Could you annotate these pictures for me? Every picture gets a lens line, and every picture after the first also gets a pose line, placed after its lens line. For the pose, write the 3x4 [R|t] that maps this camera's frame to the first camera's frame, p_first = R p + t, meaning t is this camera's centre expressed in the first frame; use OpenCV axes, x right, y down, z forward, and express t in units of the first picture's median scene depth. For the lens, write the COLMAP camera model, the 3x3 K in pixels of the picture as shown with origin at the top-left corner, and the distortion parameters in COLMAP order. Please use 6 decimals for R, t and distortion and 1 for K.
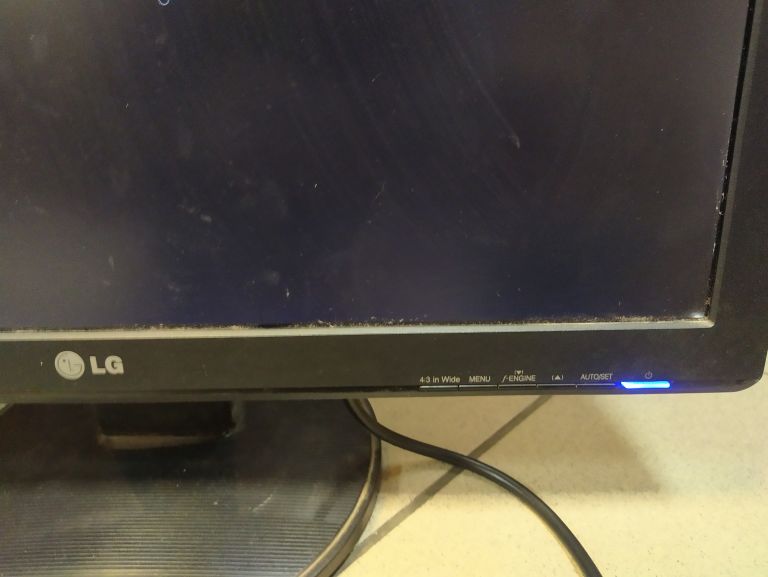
lens RADIAL K [[584.5, 0, 401.1], [0, 584.5, 288.2], [0, 0, 1]] dist [0.092243, -0.163885]
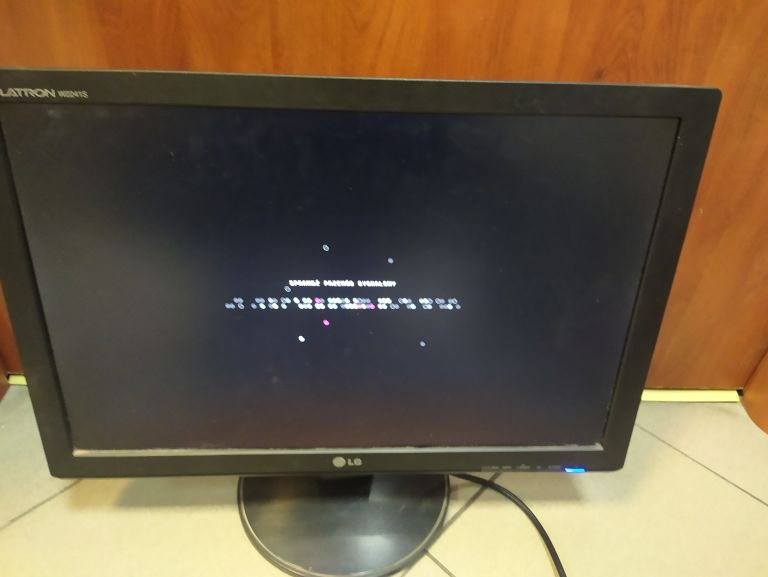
lens RADIAL K [[590.8, 0, 384.7], [0, 590.8, 291.5], [0, 0, 1]] dist [0.106387, -0.165961]
pose [[0.998922, 0.019587, 0.042079, -0.408901], [-0.025700, 0.988346, 0.150041, -0.774690], [-0.038650, -0.150961, 0.987784, -1.089613]]
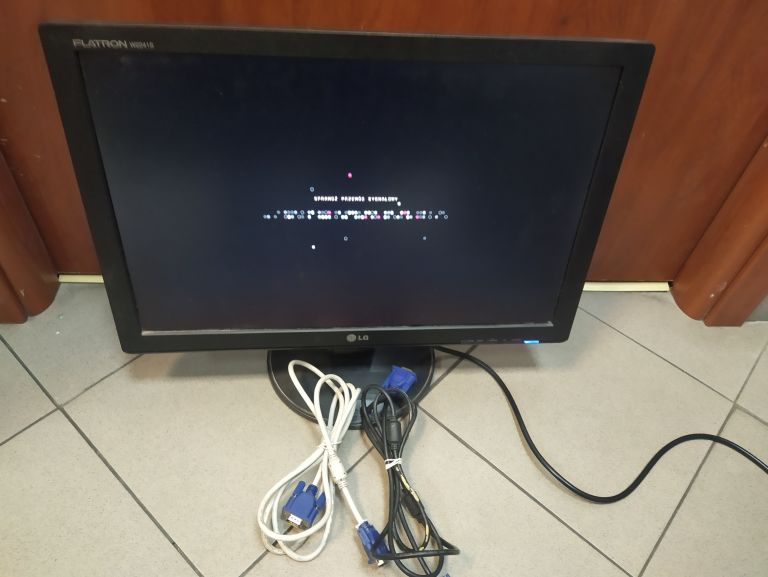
lens RADIAL K [[590.8, 0, 384.7], [0, 590.8, 291.5], [0, 0, 1]] dist [0.106387, -0.165961]
pose [[0.996072, 0.003034, 0.088495, -0.552767], [-0.029971, 0.951975, 0.304706, -0.885152], [-0.083321, -0.306161, 0.948326, -1.587270]]
